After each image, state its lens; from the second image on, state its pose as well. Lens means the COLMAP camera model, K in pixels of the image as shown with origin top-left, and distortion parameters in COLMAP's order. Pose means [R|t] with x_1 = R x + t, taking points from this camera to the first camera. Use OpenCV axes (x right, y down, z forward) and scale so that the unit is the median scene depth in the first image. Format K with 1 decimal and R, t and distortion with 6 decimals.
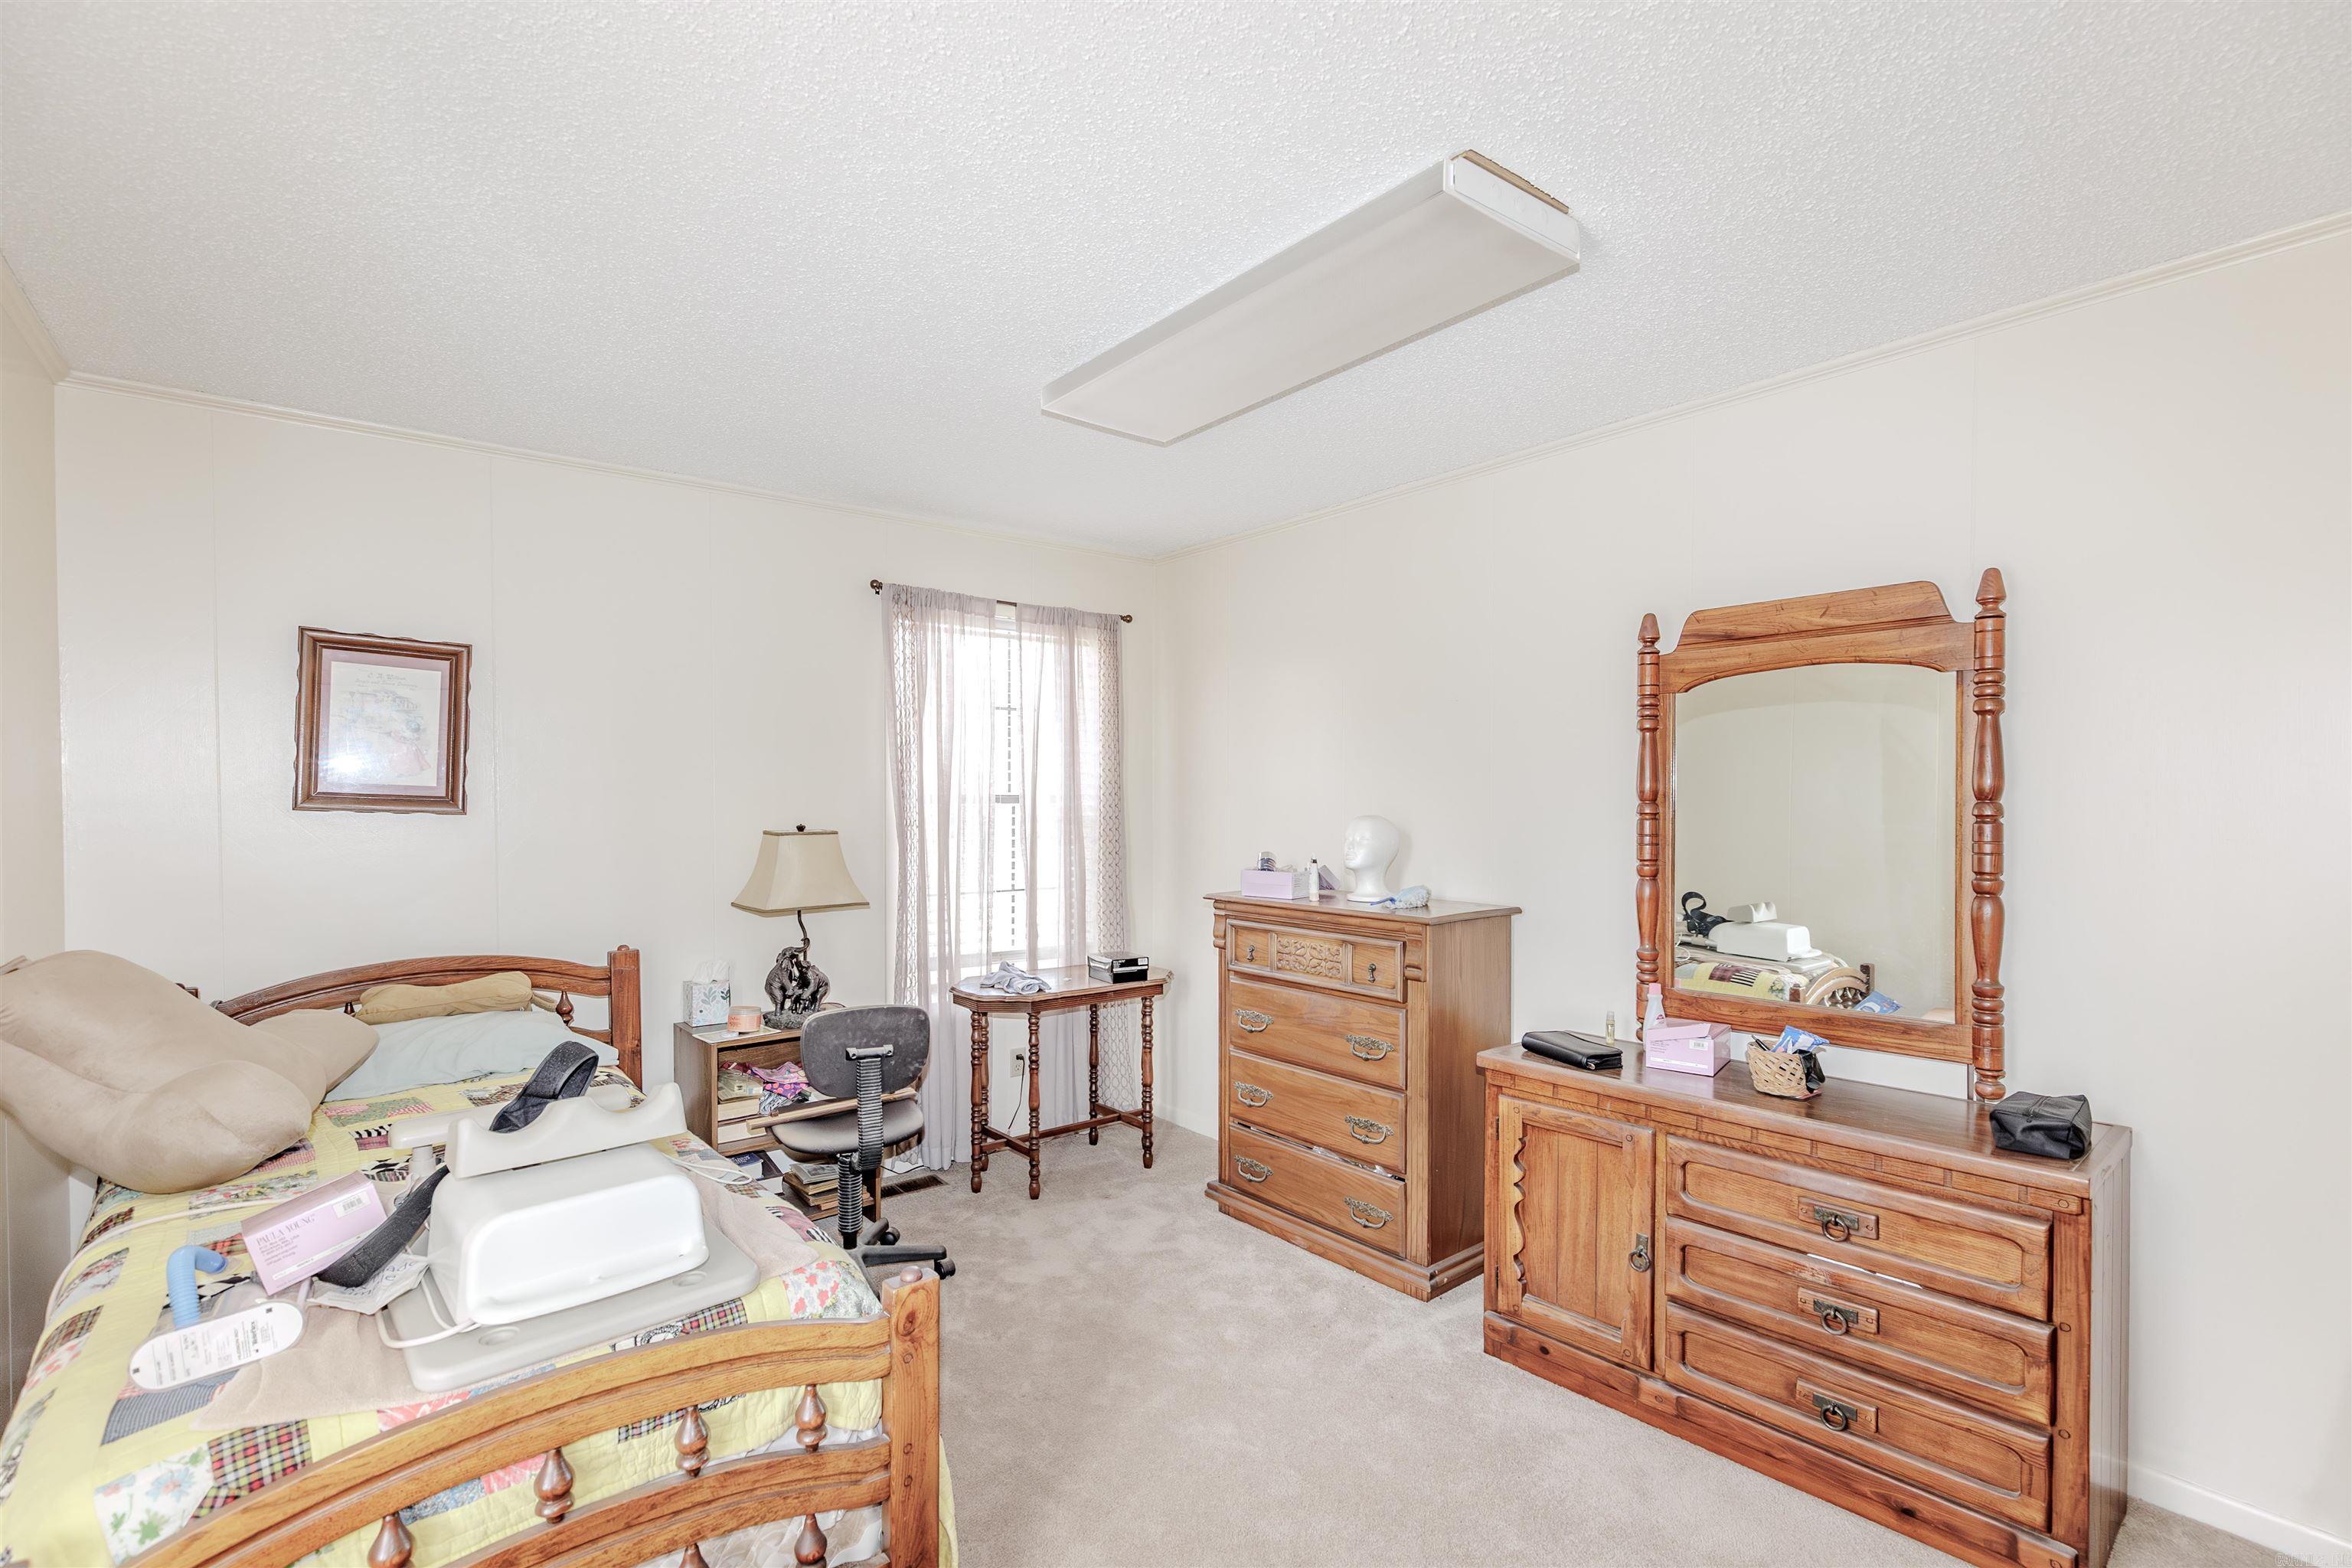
lens RADIAL K [[1067.5, 0, 1213.5], [0, 1067.5, 783.5], [0, 0, 1]] dist [-0.002257, 0.000261]
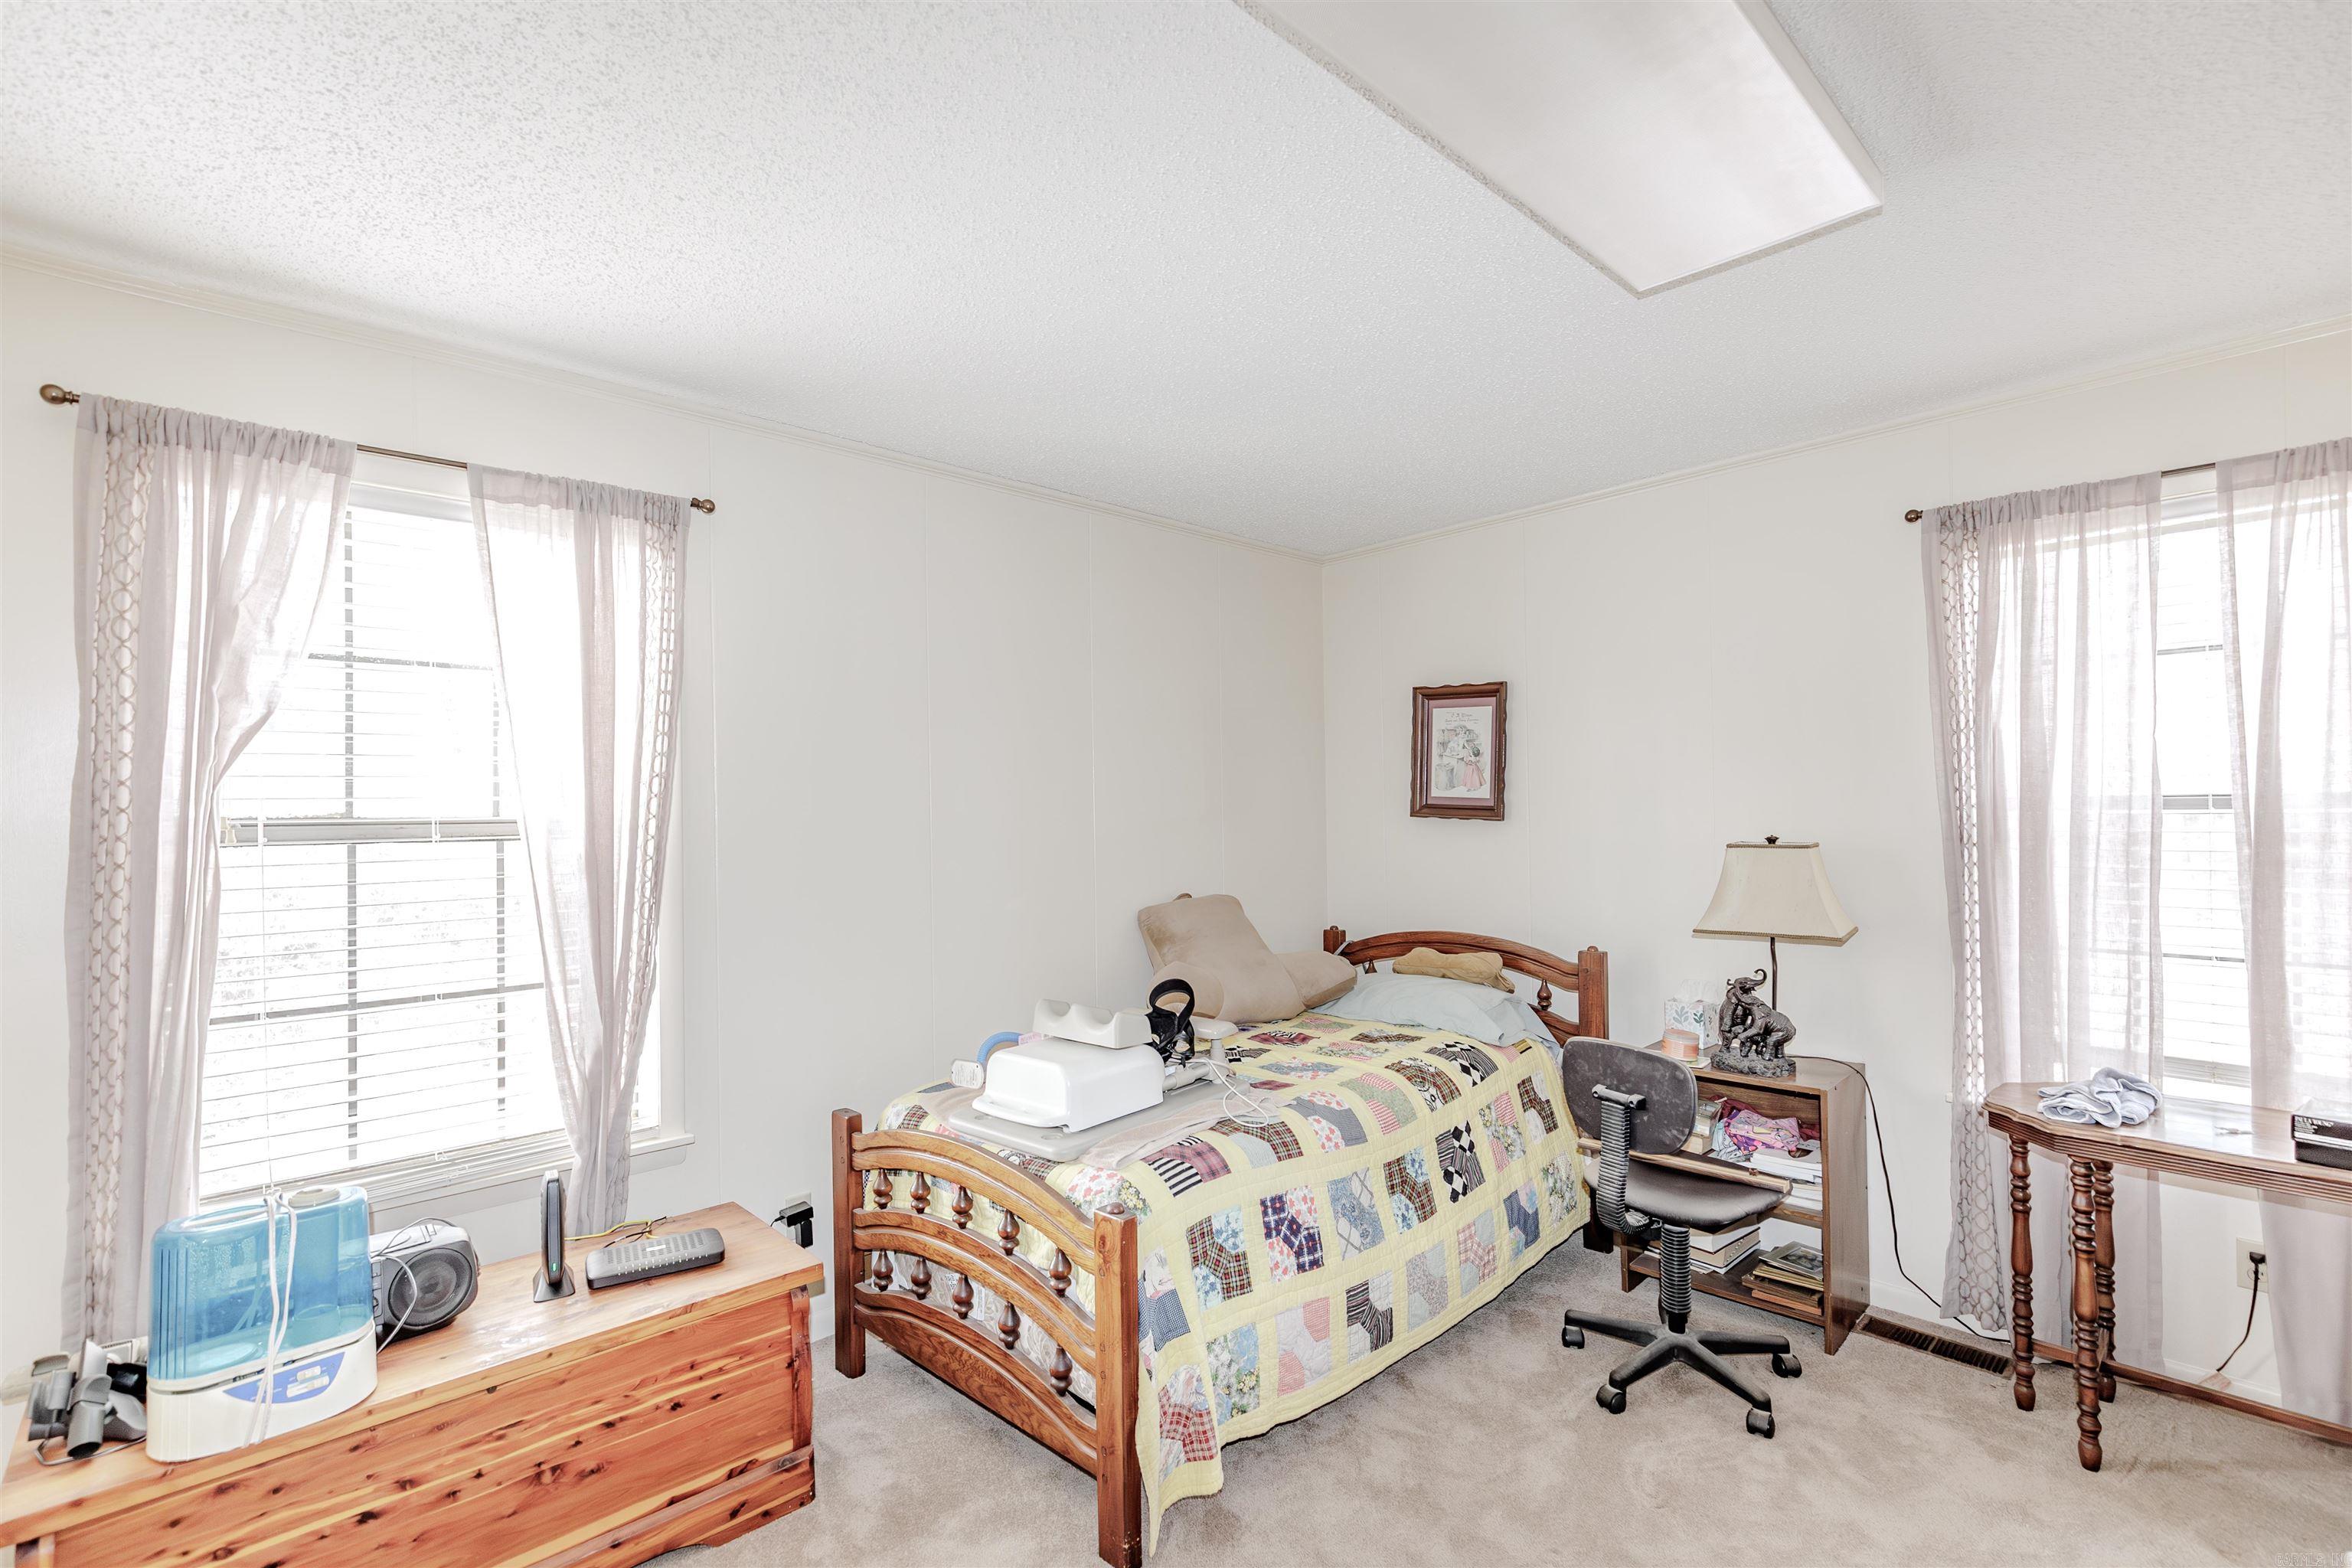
lens RADIAL K [[1068.2, 0, 1170.5], [0, 1068.2, 794.0], [0, 0, 1]] dist [0.000112, -0.000165]
pose [[0.045242, -0.018614, -0.998803, 0.534228], [0.019334, 0.999655, -0.017754, 0.013692], [0.998789, -0.018508, 0.045587, 0.597610]]
